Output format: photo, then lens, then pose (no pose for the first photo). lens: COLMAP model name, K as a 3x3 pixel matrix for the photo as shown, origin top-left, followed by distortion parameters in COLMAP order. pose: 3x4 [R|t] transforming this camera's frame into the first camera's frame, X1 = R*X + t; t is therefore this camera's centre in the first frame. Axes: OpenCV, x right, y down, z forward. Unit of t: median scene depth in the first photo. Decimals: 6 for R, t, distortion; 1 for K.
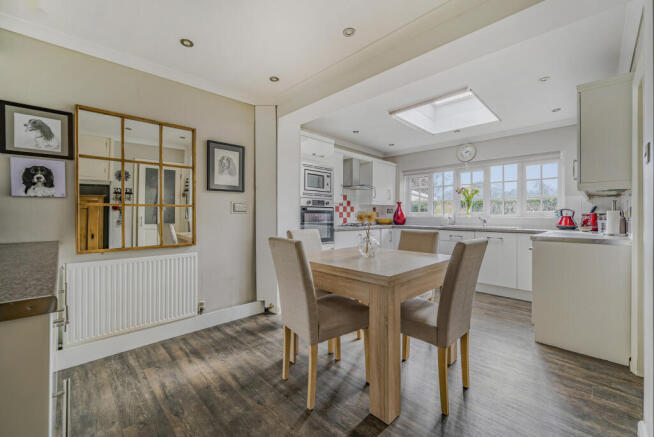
lens RADIAL K [[268.3, 0, 327.2], [0, 268.3, 216.5], [0, 0, 1]] dist [-0.002137, -0.000211]
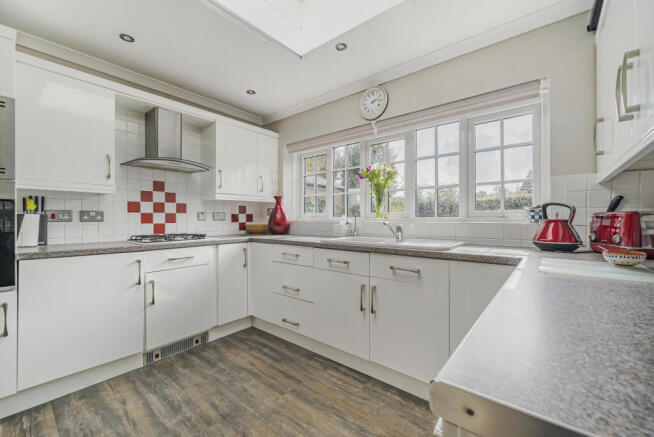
lens RADIAL K [[268.3, 0, 327.6], [0, 268.3, 218.9], [0, 0, 1]] dist [-0.002137, -0.000211]
pose [[0.995043, -0.003876, 0.099373, 0.356546], [0.004169, 0.999988, -0.002750, -0.001981], [-0.099361, 0.003150, 0.995047, 0.448798]]
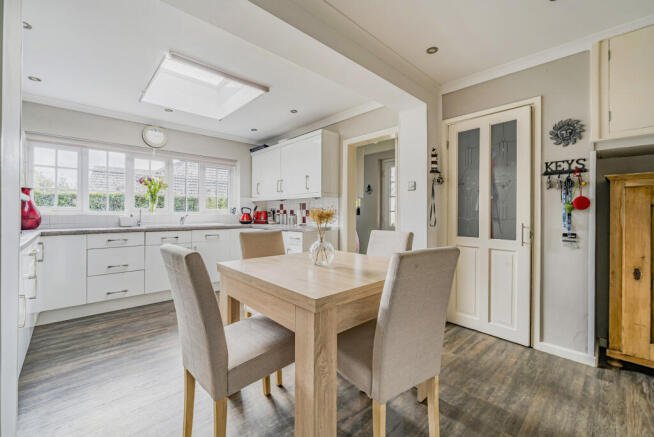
lens RADIAL K [[268.3, 0, 326.3], [0, 268.3, 215.0], [0, 0, 1]] dist [-0.002137, -0.000211]
pose [[0.047624, -0.017885, 0.998705, -0.271958], [-0.006963, 0.999809, 0.018236, -0.014627], [-0.998841, -0.007823, 0.047490, 0.415123]]
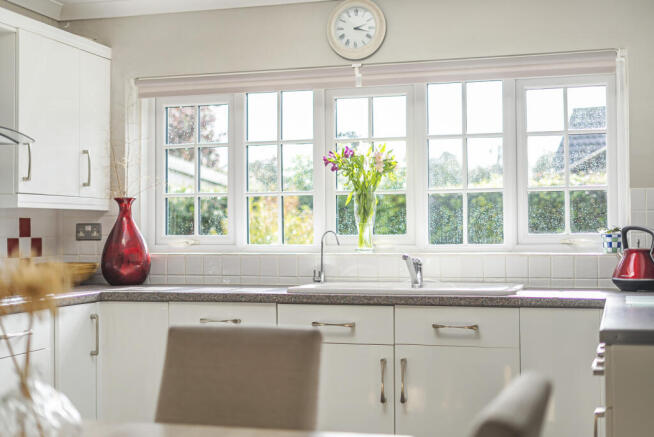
lens RADIAL K [[940.1, 0, 324.2], [0, 940.1, 216.4], [0, 0, 1]] dist [0.007772, 0.000000]
pose [[0.878246, 0.001894, 0.478205, 0.005483], [0.010839, 0.999656, -0.023864, -0.013088], [-0.478086, 0.026141, 0.877924, 0.129571]]
